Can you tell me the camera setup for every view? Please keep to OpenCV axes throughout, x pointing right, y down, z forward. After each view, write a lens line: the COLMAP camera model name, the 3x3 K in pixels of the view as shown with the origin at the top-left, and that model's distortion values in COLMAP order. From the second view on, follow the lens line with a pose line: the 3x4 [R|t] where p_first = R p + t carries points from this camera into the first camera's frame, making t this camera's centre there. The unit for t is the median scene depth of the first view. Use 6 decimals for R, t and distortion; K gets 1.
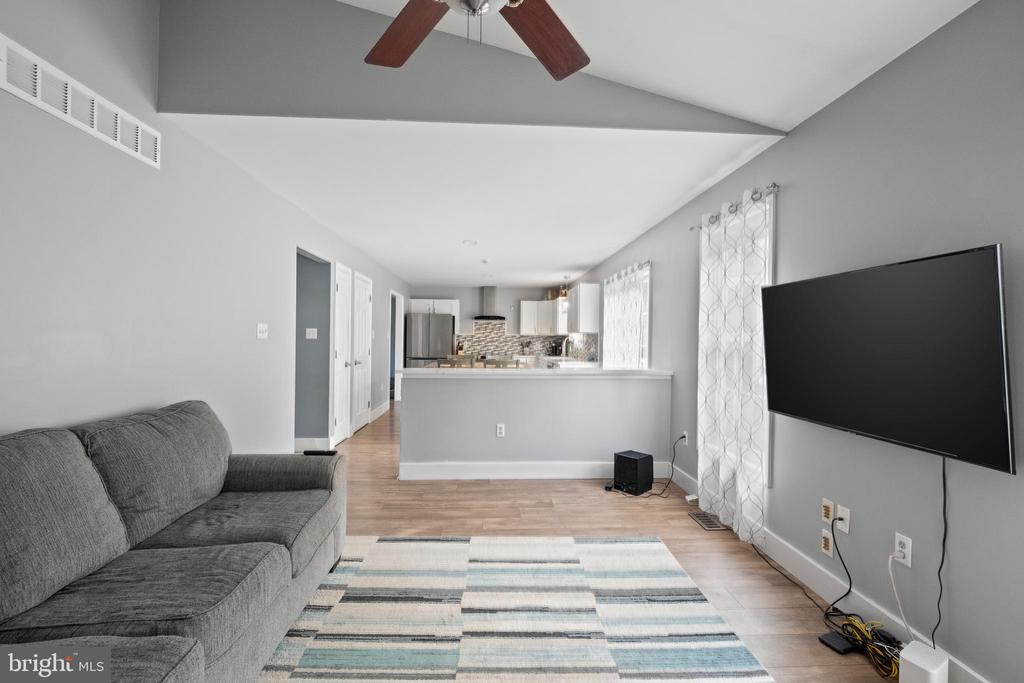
lens RADIAL K [[472.4, 0, 512.0], [0, 472.4, 341.5], [0, 0, 1]] dist [0.001093, 0.000409]
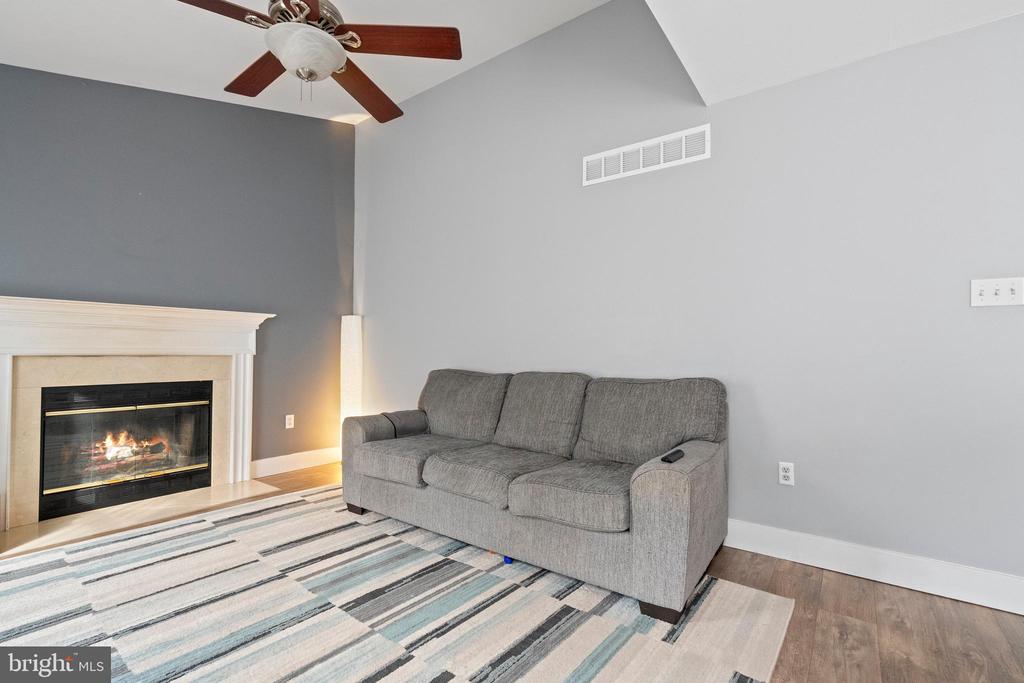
lens RADIAL K [[472.4, 0, 512.0], [0, 472.4, 341.5], [0, 0, 1]] dist [0.001093, 0.000409]
pose [[-0.638033, -0.023376, -0.769654, 0.423250], [-0.010444, 0.999710, -0.021705, 0.093330], [0.769938, -0.005811, -0.638092, 1.644698]]
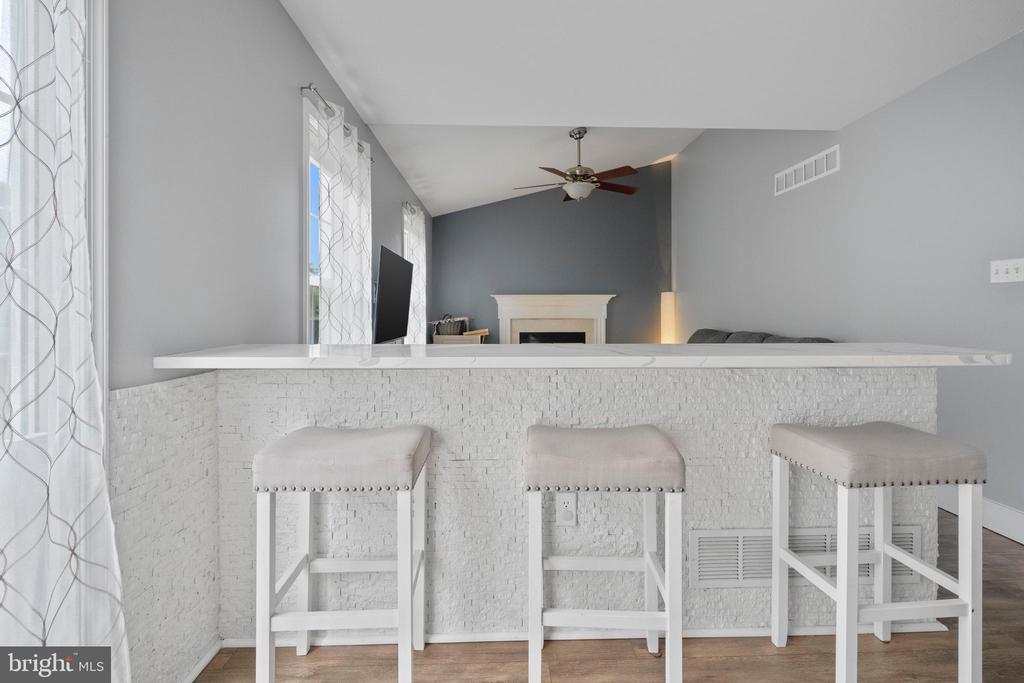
lens RADIAL K [[468.9, 0, 515.4], [0, 468.9, 312.6], [0, 0, 1]] dist [0.000340, 0.000072]
pose [[-0.999972, -0.004063, 0.006272, 0.235334], [-0.004036, 0.999983, 0.004300, 0.062075], [-0.006290, 0.004274, -0.999971, 2.940631]]
